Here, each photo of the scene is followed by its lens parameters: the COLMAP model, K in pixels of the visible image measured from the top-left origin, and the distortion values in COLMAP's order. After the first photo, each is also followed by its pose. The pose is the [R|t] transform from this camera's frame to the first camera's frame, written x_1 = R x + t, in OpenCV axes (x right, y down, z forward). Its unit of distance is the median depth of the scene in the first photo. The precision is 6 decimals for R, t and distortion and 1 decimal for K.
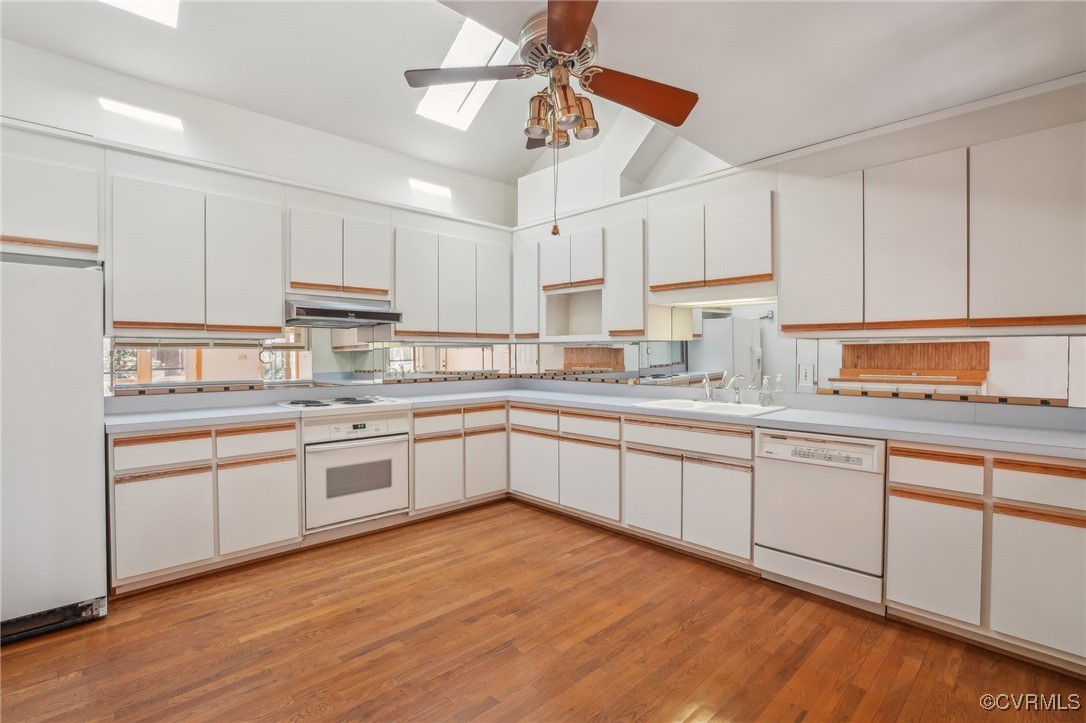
lens RADIAL K [[514.6, 0, 565.5], [0, 514.6, 359.5], [0, 0, 1]] dist [-0.000662, 0.000542]
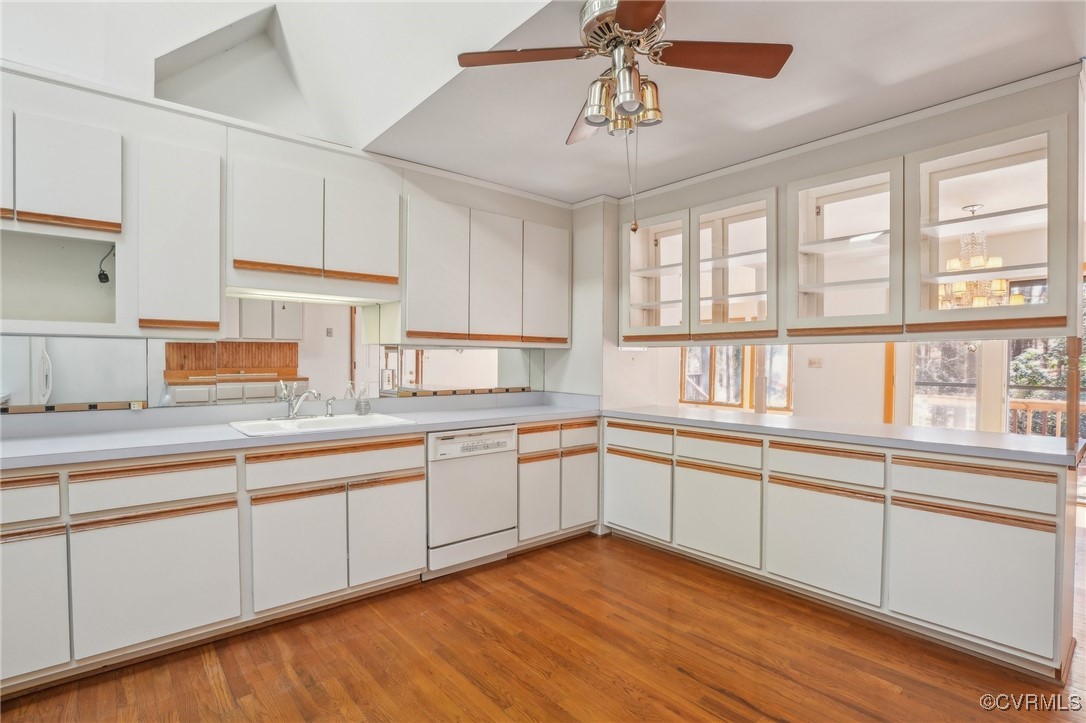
lens RADIAL K [[537.3, 0, 543.0], [0, 537.3, 361.5], [0, 0, 1]] dist [-0.000781, 0.000026]
pose [[0.095811, -0.014084, 0.995300, -0.672043], [-0.000429, 0.999899, 0.014190, -0.023898], [-0.995399, -0.001787, 0.095795, 0.697739]]
